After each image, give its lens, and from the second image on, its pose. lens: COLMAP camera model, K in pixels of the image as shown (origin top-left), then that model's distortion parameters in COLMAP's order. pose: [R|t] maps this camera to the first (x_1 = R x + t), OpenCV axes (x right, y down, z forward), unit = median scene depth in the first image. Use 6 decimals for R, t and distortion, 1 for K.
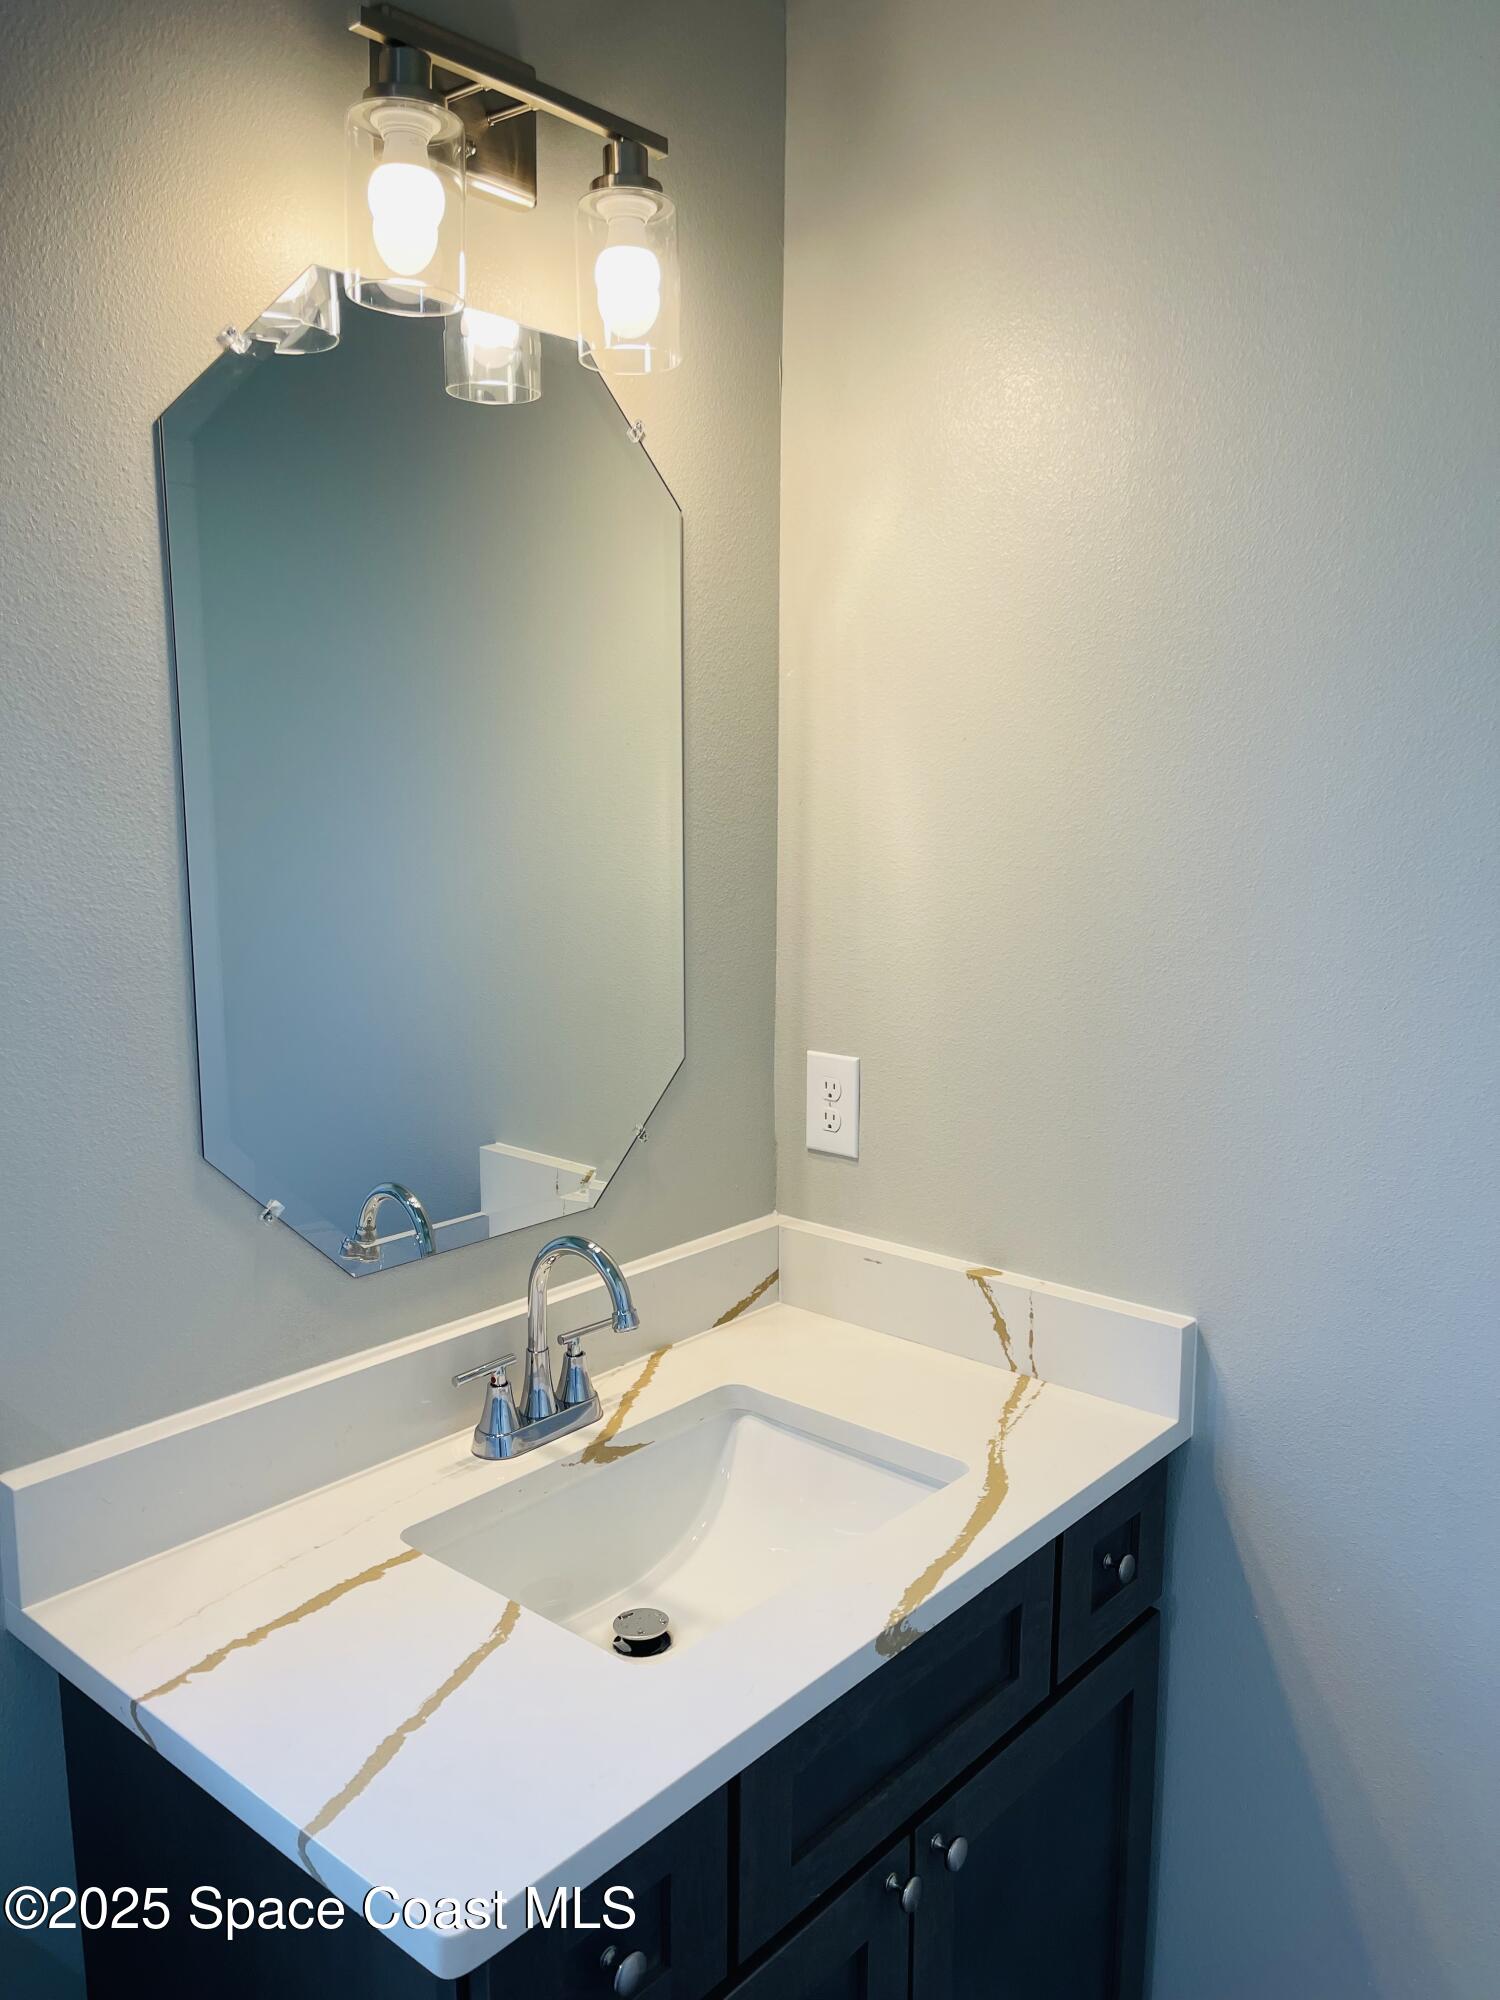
lens RADIAL K [[1564.5, 0, 750.0], [0, 1564.5, 1000.0], [0, 0, 1]] dist [-0.163776, 0.193598]
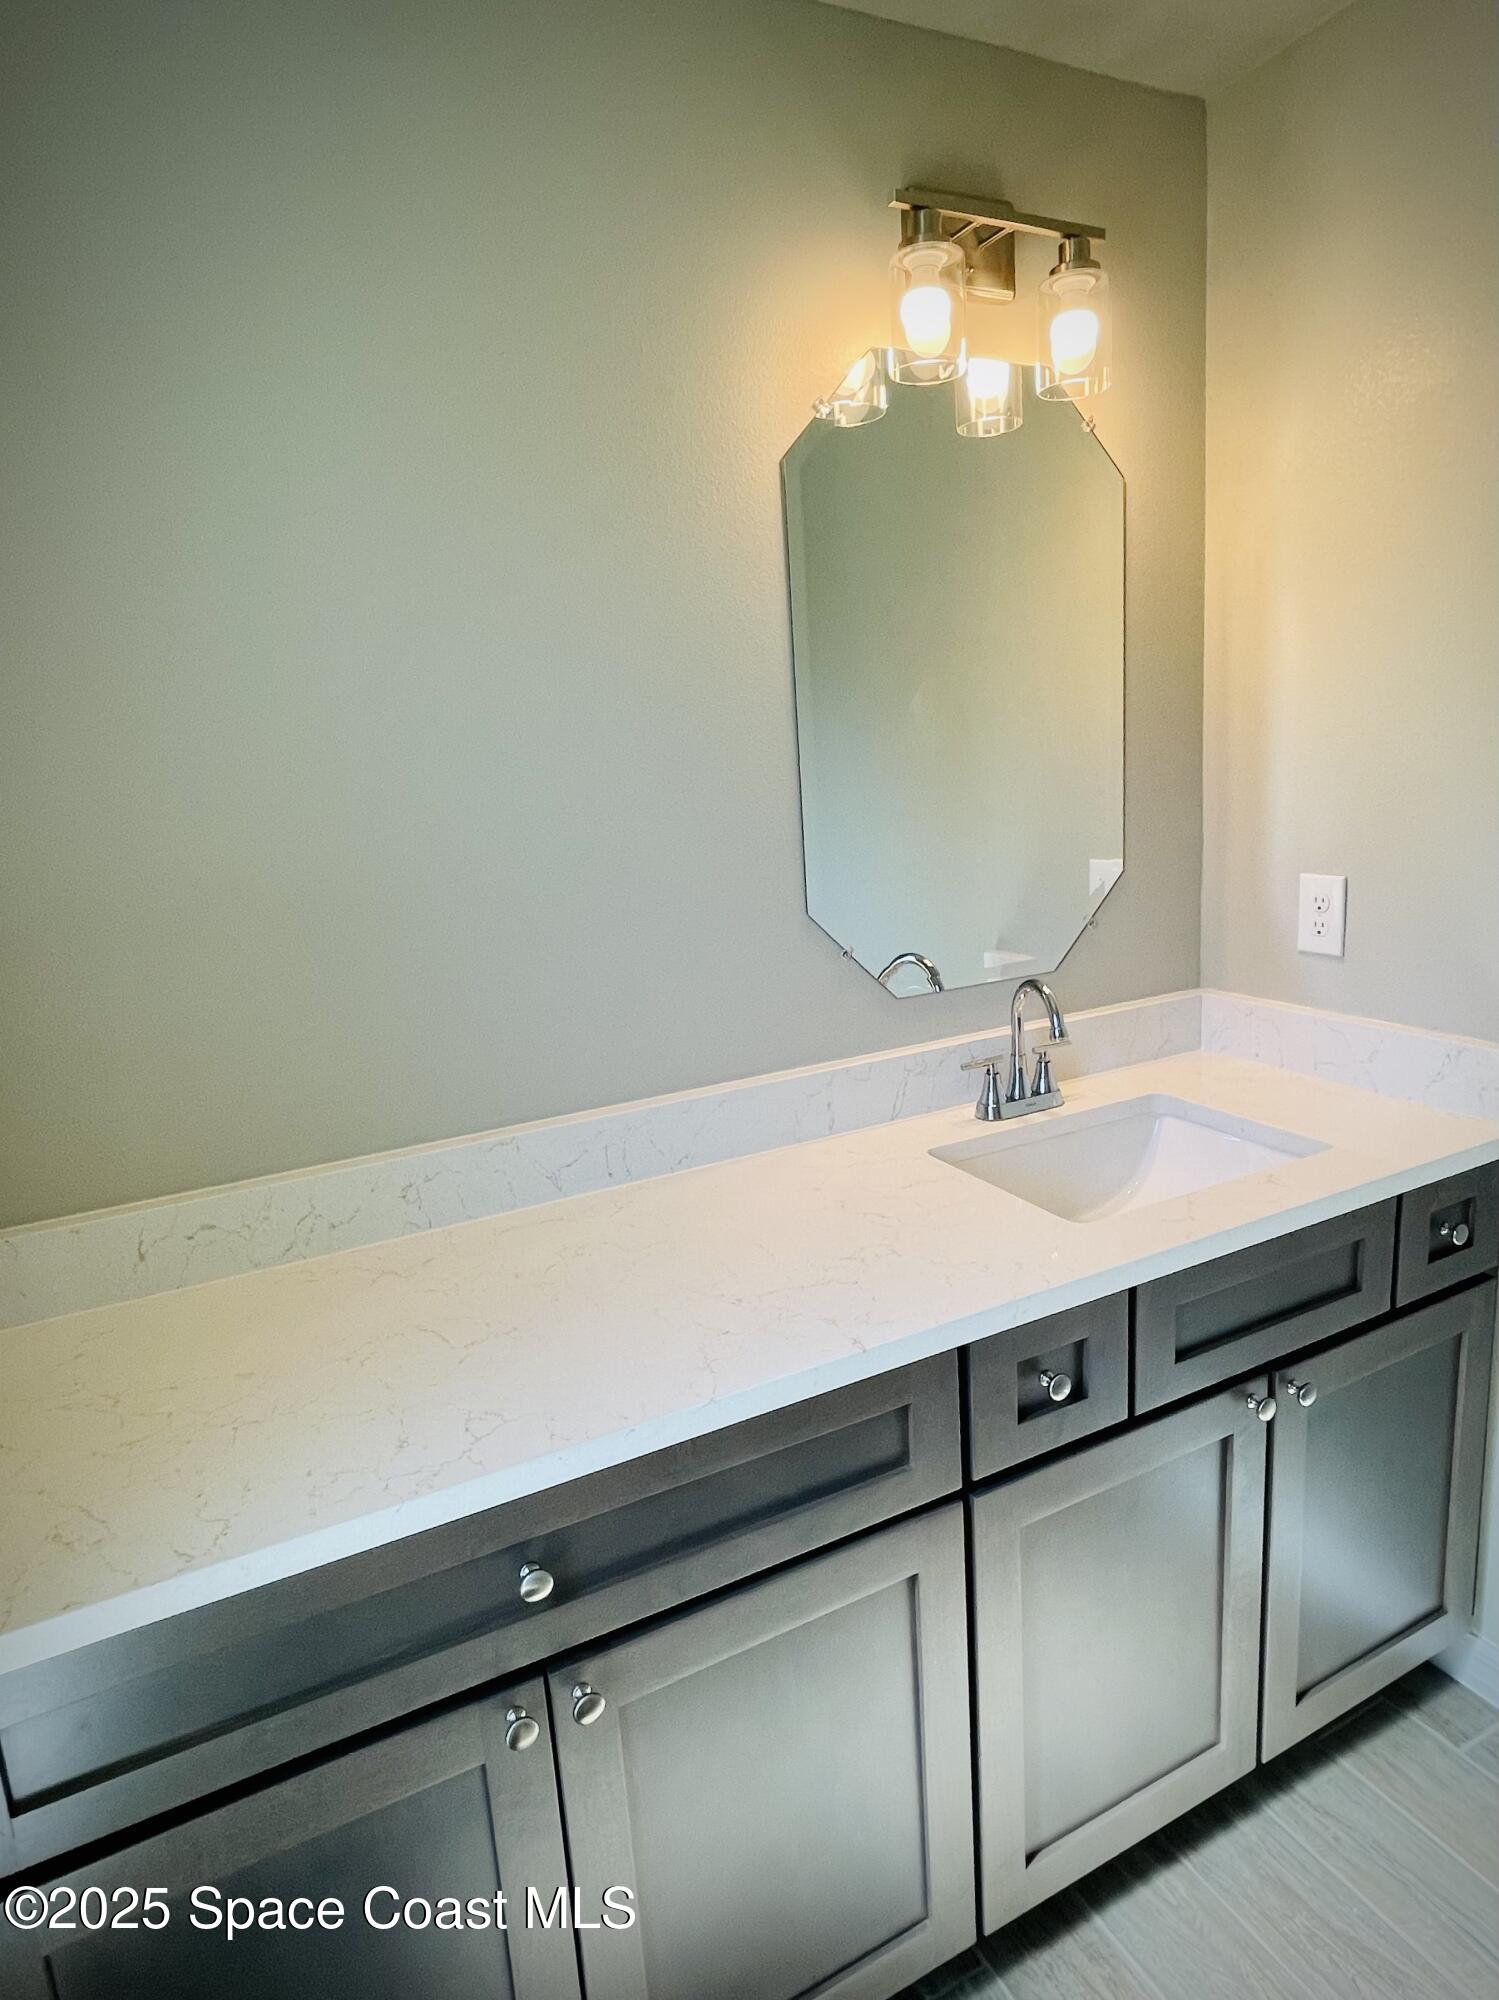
lens RADIAL K [[1140.1, 0, 747.4], [0, 1140.1, 963.1], [0, 0, 1]] dist [-0.005445, -0.000656]
pose [[0.922863, 0.003645, -0.385111, 0.052593], [0.006961, 0.999634, 0.026142, 0.104215], [0.385066, -0.026806, 0.922500, -0.157641]]
